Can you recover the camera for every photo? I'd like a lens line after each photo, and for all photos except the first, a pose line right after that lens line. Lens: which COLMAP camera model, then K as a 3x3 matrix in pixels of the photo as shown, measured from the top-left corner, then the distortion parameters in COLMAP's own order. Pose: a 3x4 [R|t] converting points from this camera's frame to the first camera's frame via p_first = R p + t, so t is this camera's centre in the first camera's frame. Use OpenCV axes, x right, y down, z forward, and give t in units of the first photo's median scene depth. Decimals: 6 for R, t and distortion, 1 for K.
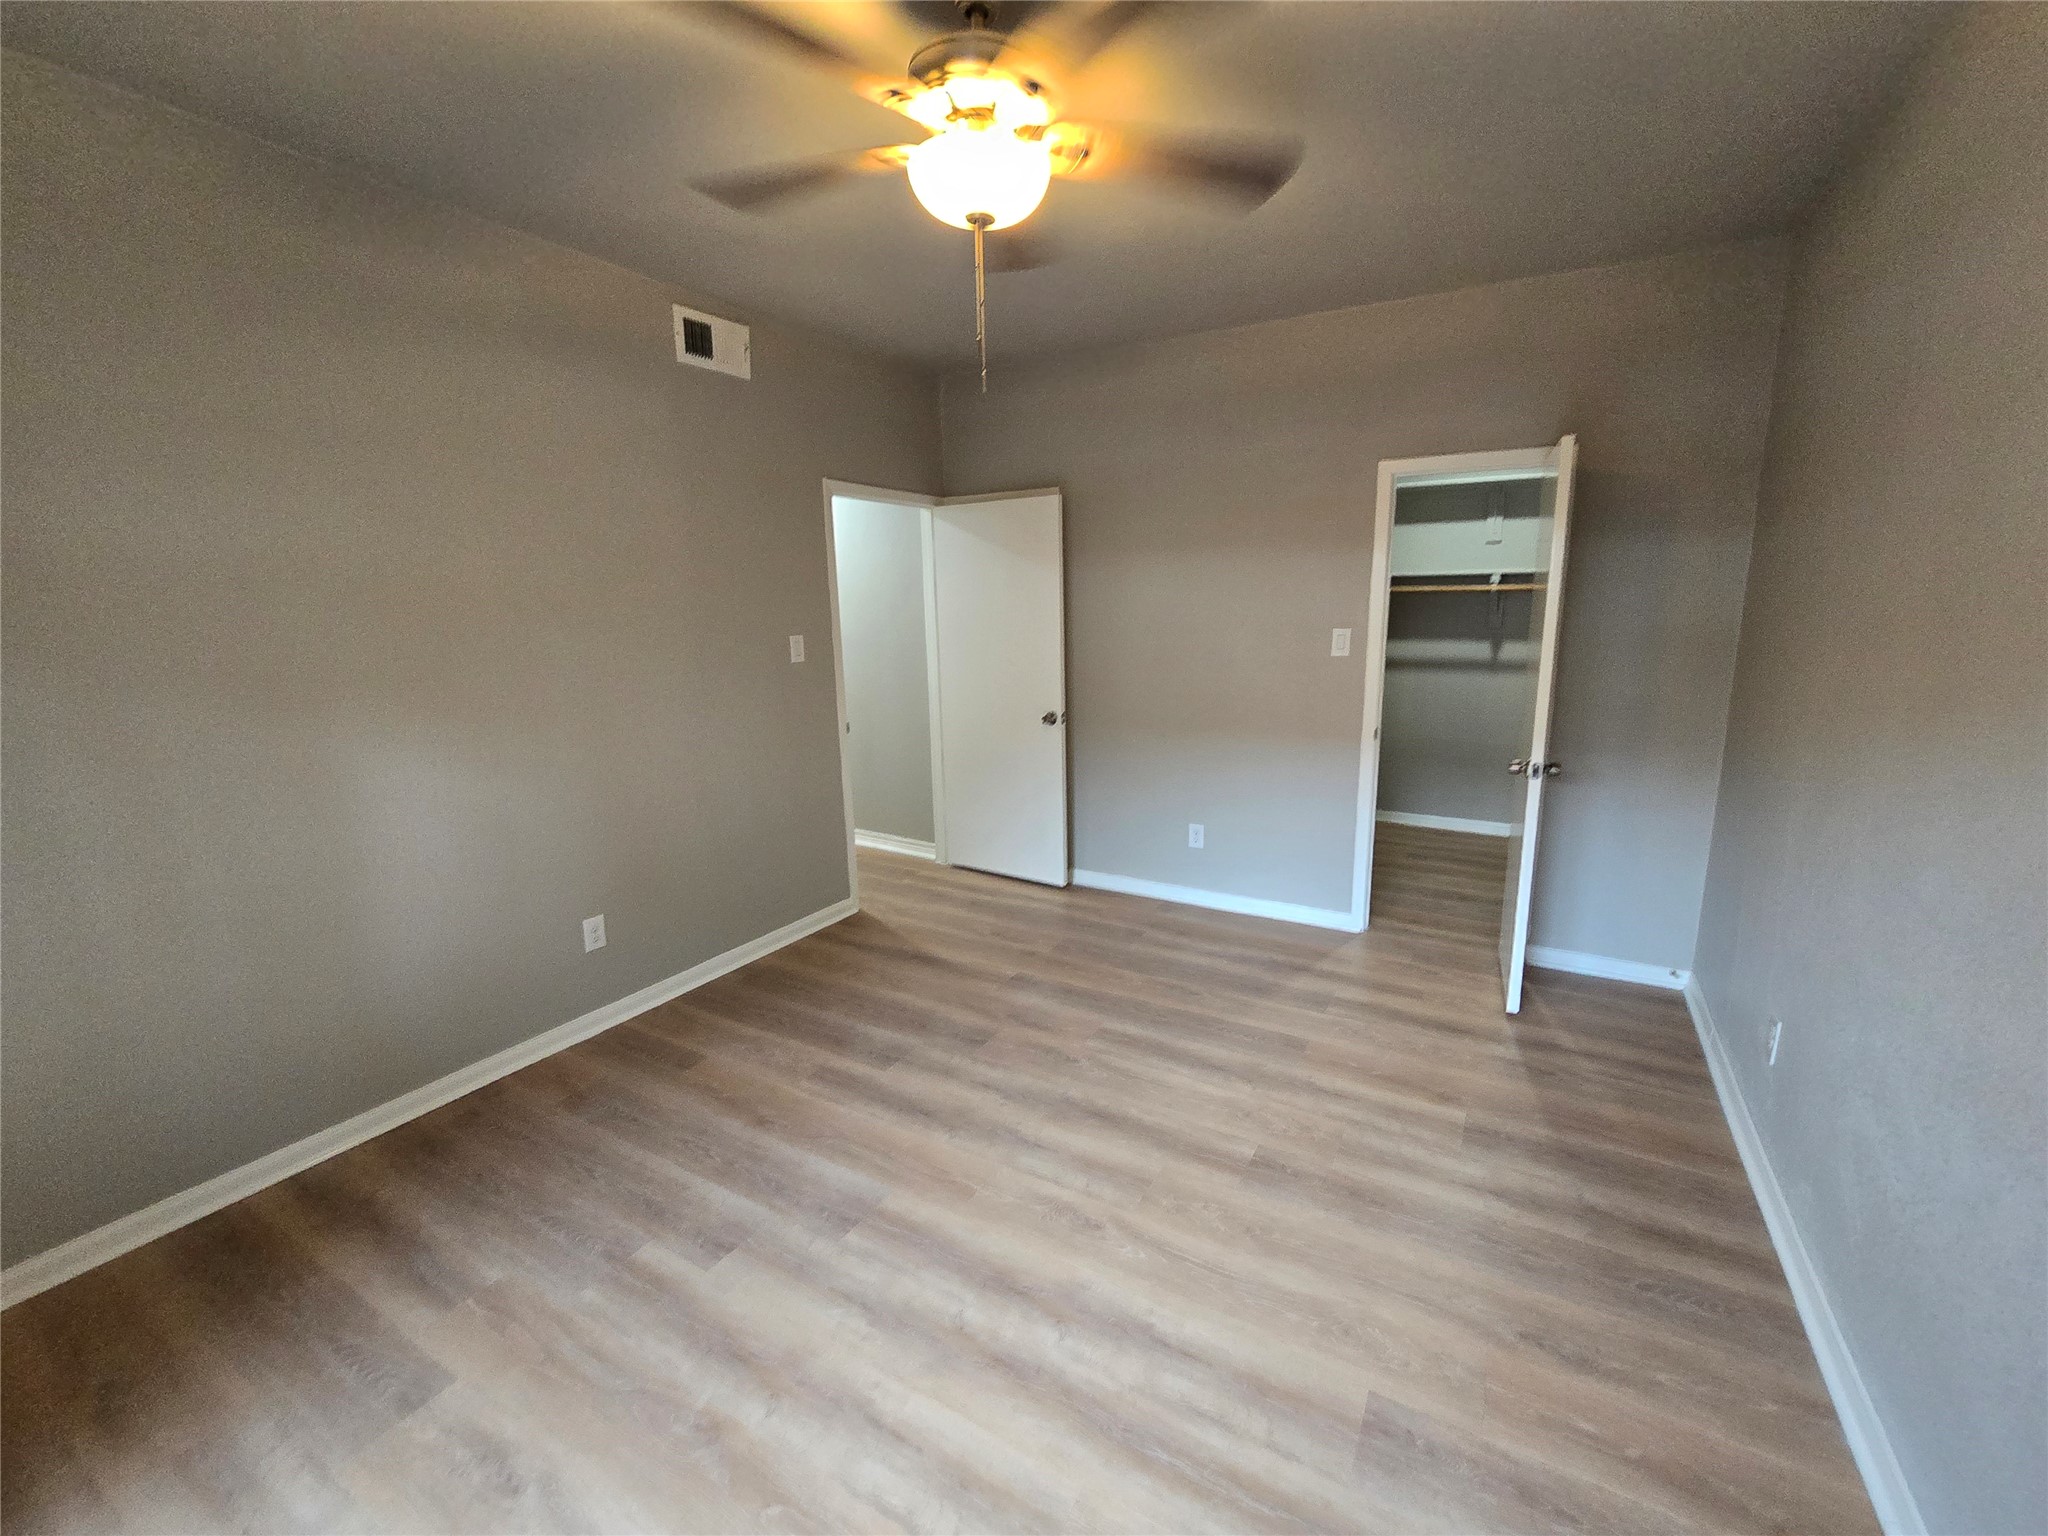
lens RADIAL K [[840.5, 0, 1046.4], [0, 840.5, 776.3], [0, 0, 1]] dist [-0.006129, 0.001232]
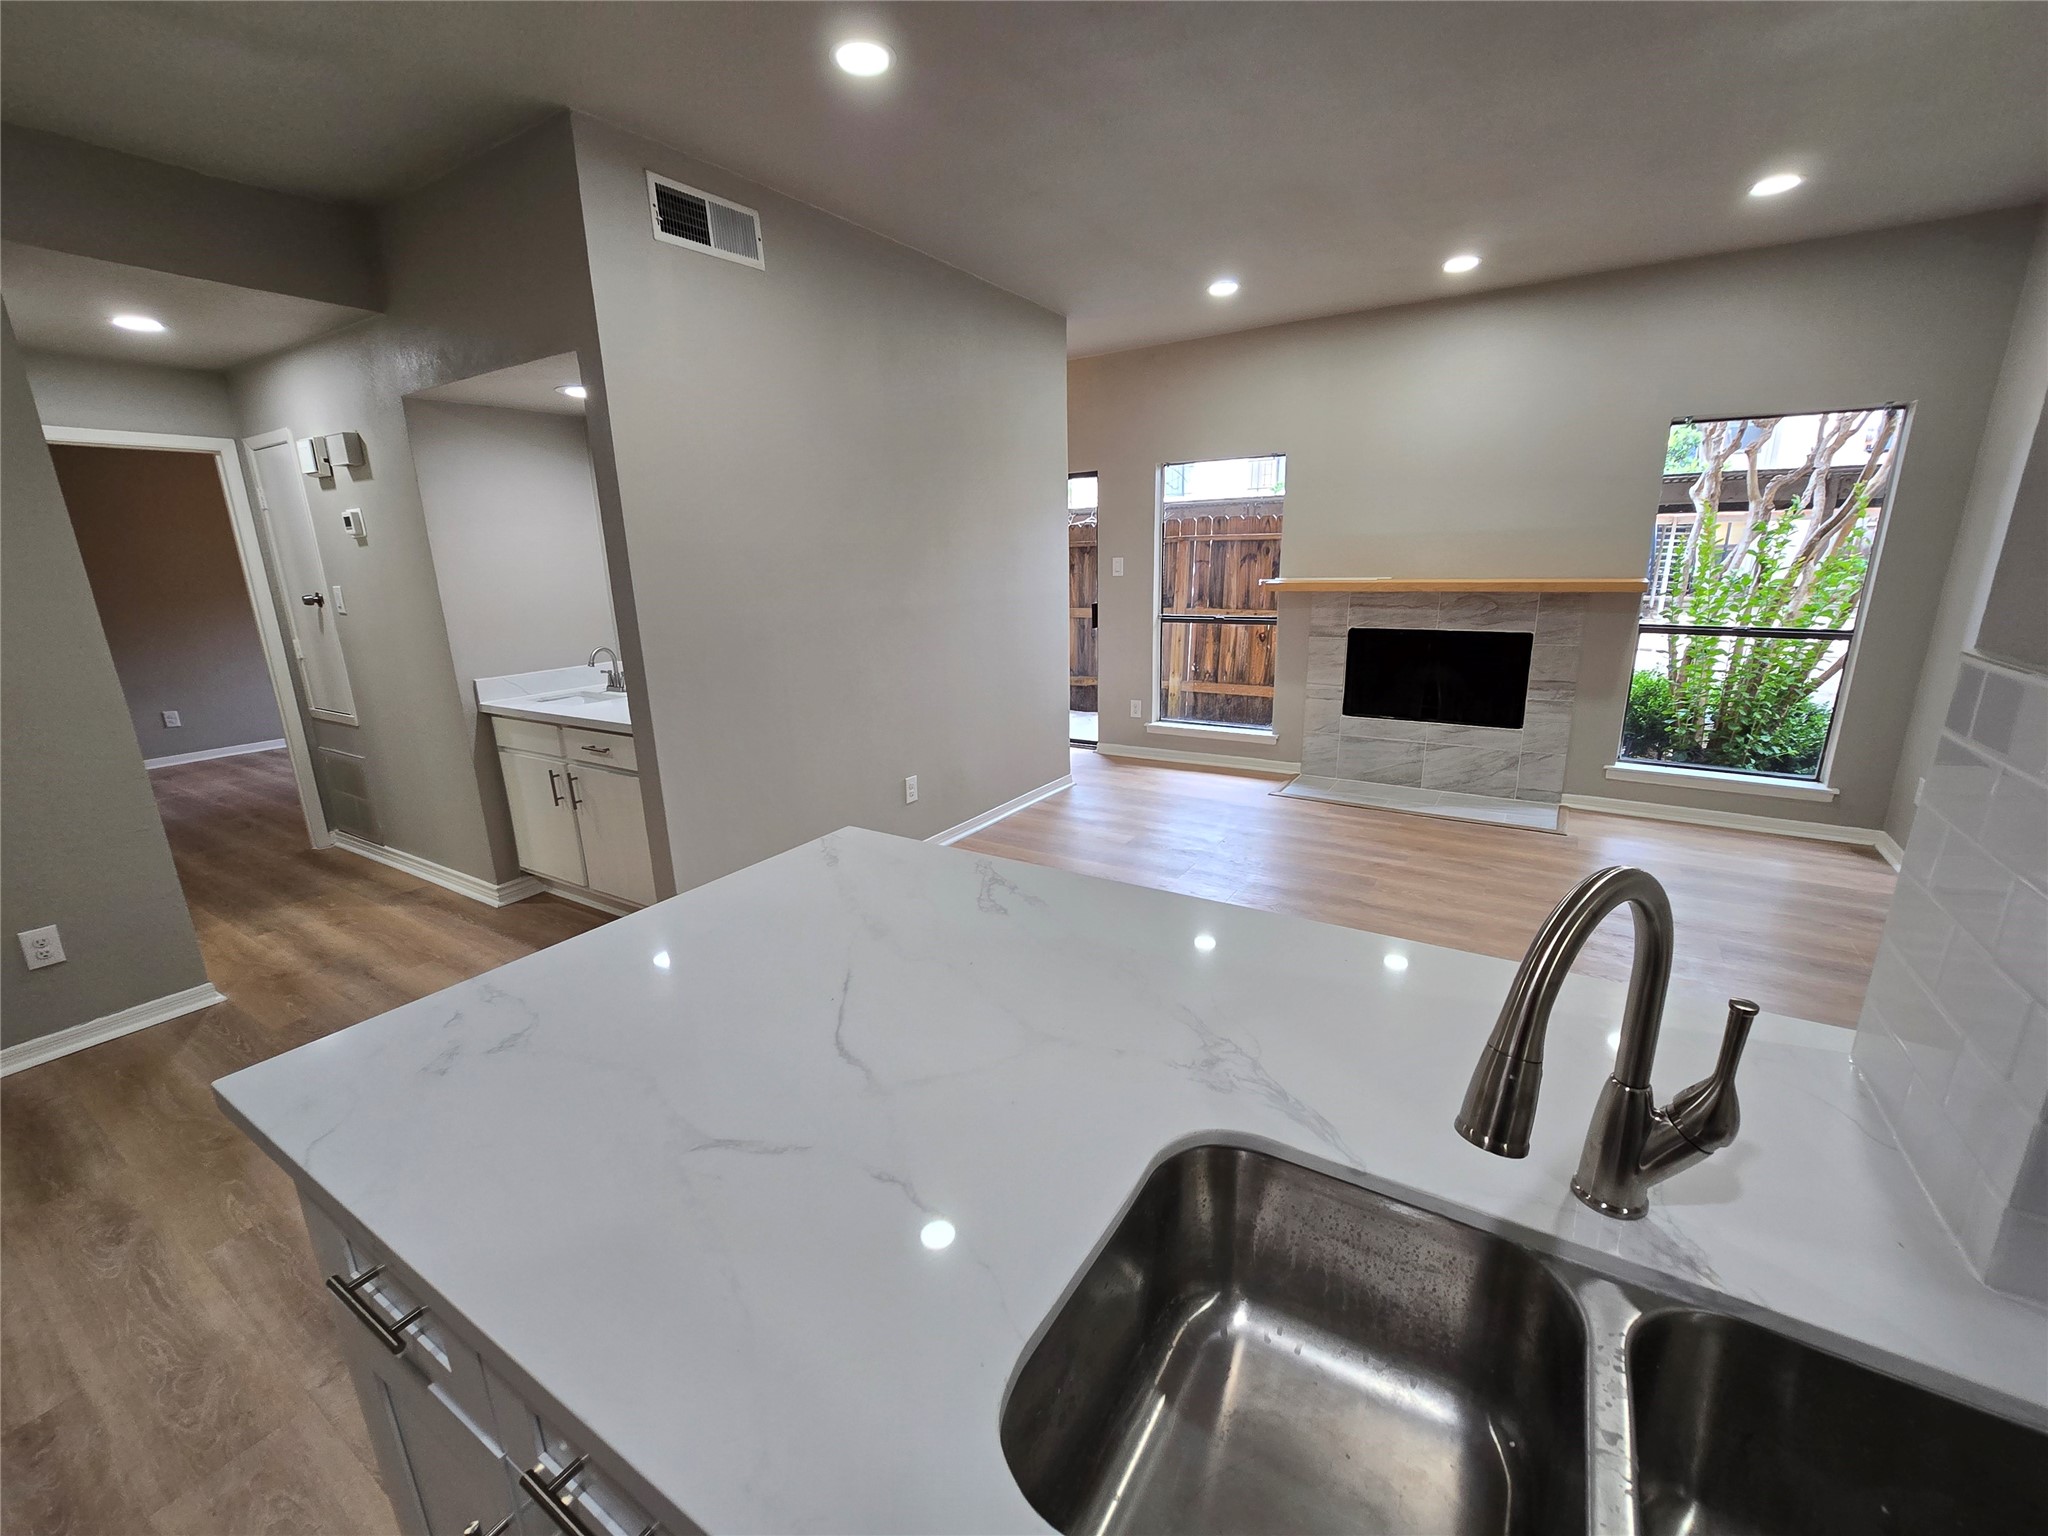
lens RADIAL K [[840.5, 0, 1038.7], [0, 840.5, 771.4], [0, 0, 1]] dist [-0.006129, 0.001232]
pose [[-0.998446, 0.027169, 0.048647, -2.182409], [0.046051, 0.893876, 0.445943, -0.658415], [-0.031369, 0.447491, -0.893738, 3.396610]]
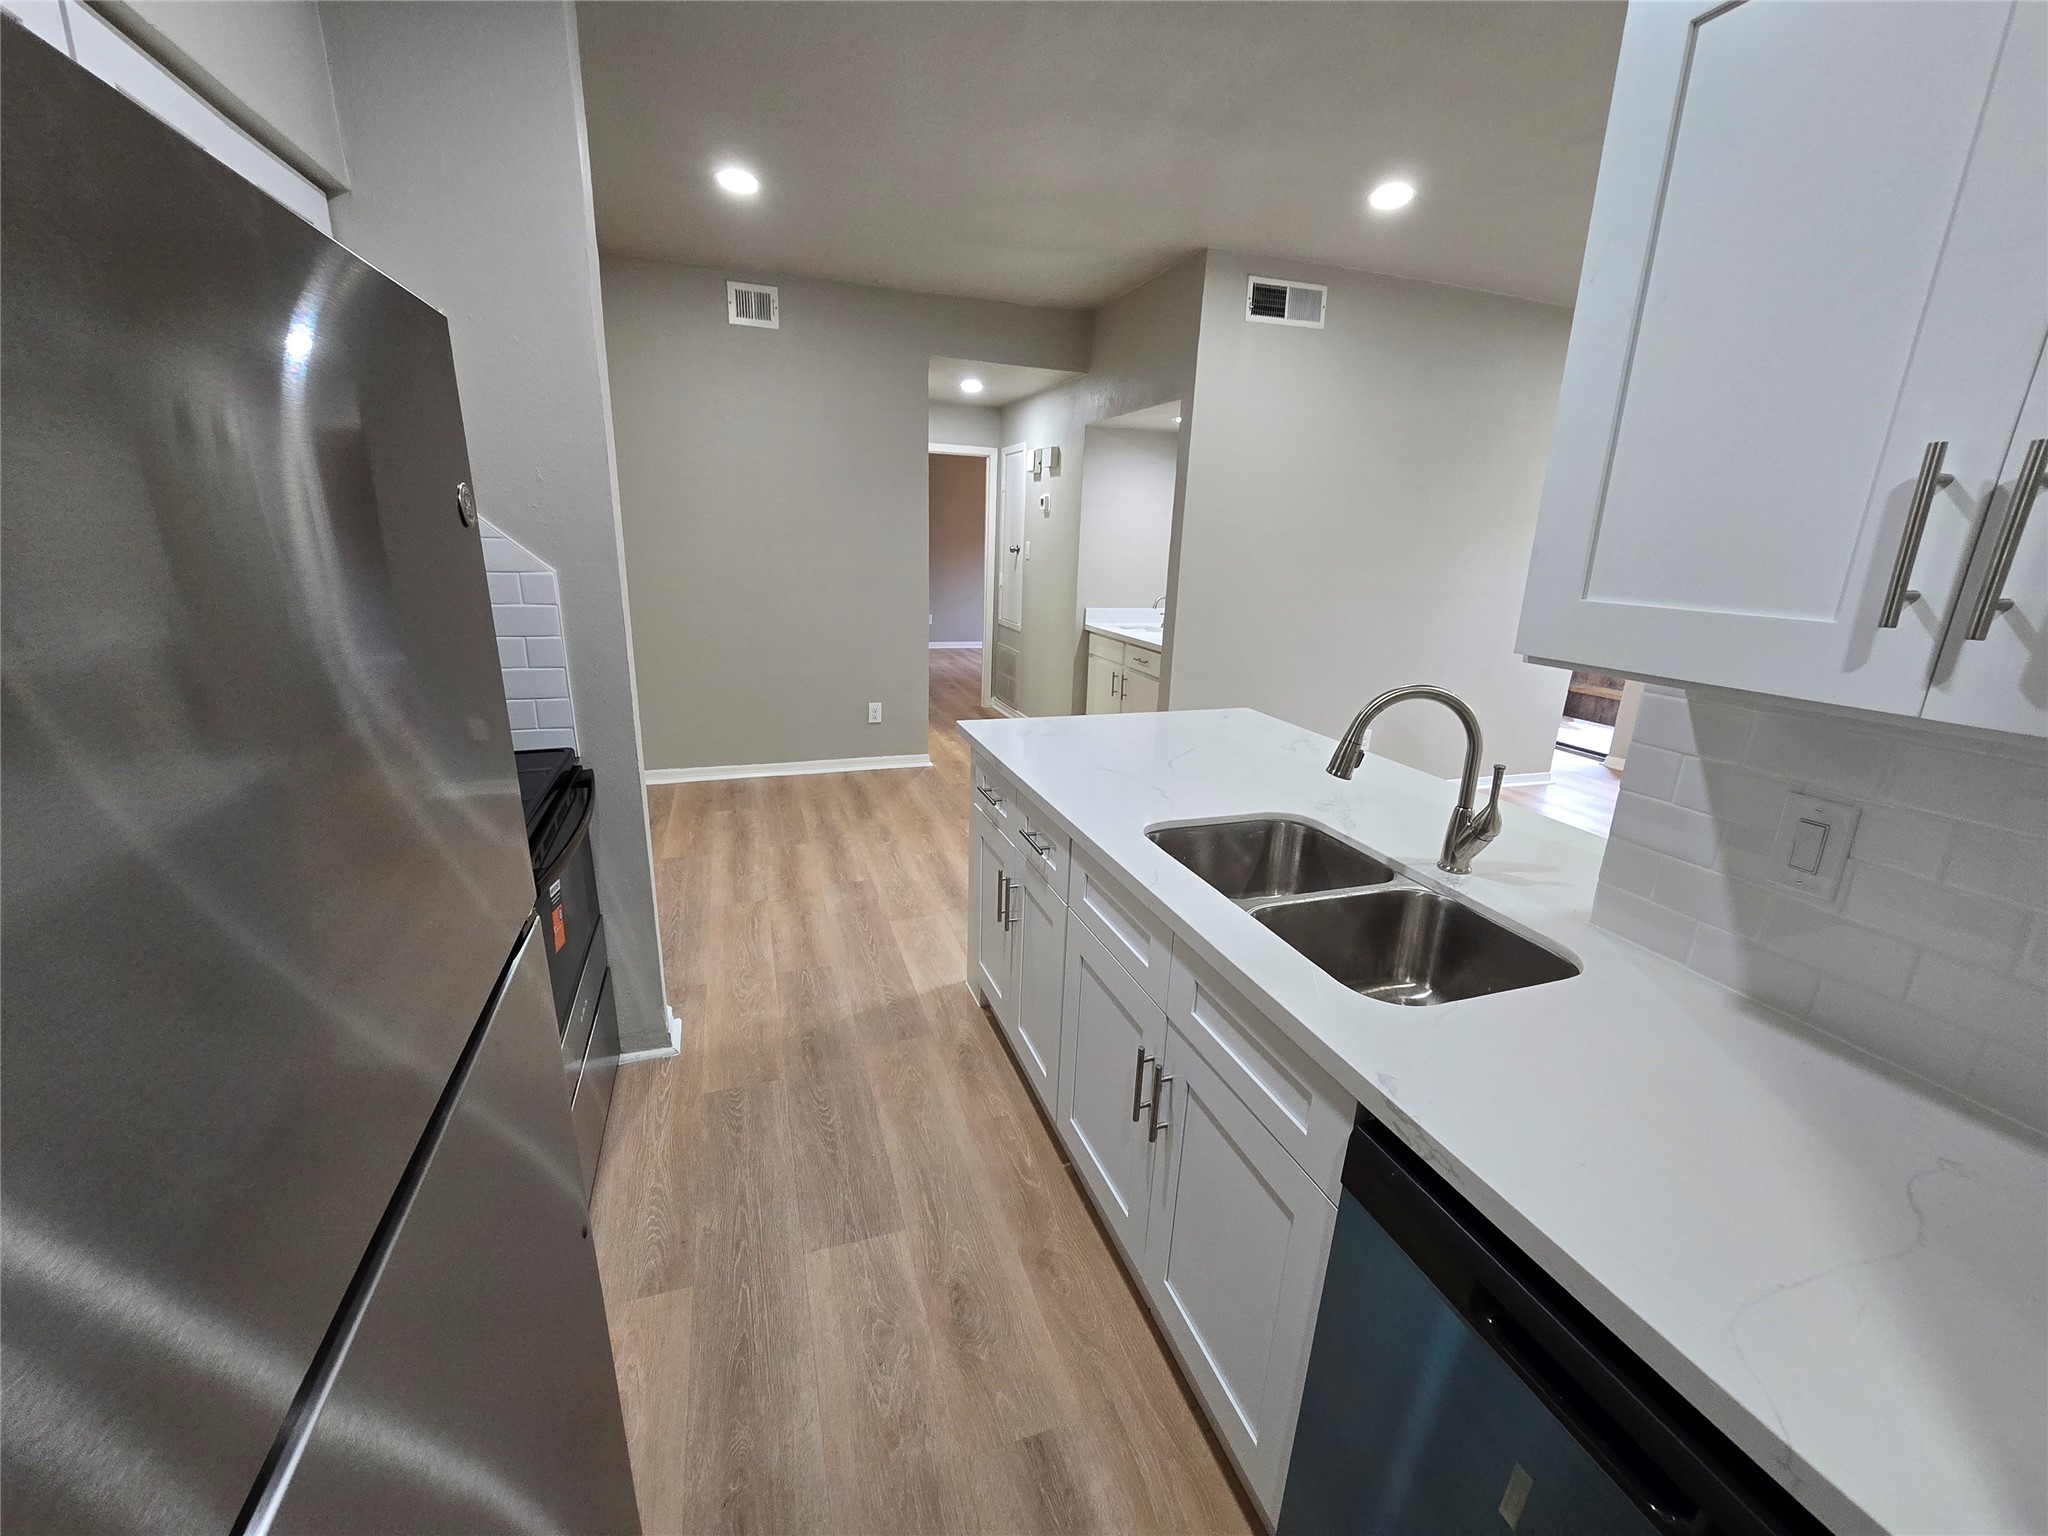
lens RADIAL K [[840.5, 0, 1037.1], [0, 840.5, 769.8], [0, 0, 1]] dist [-0.006129, 0.001232]
pose [[-0.756268, -0.190654, 0.625867, -2.528590], [0.109304, 0.906339, 0.408169, -0.734567], [-0.645067, 0.377095, -0.664596, 3.794949]]
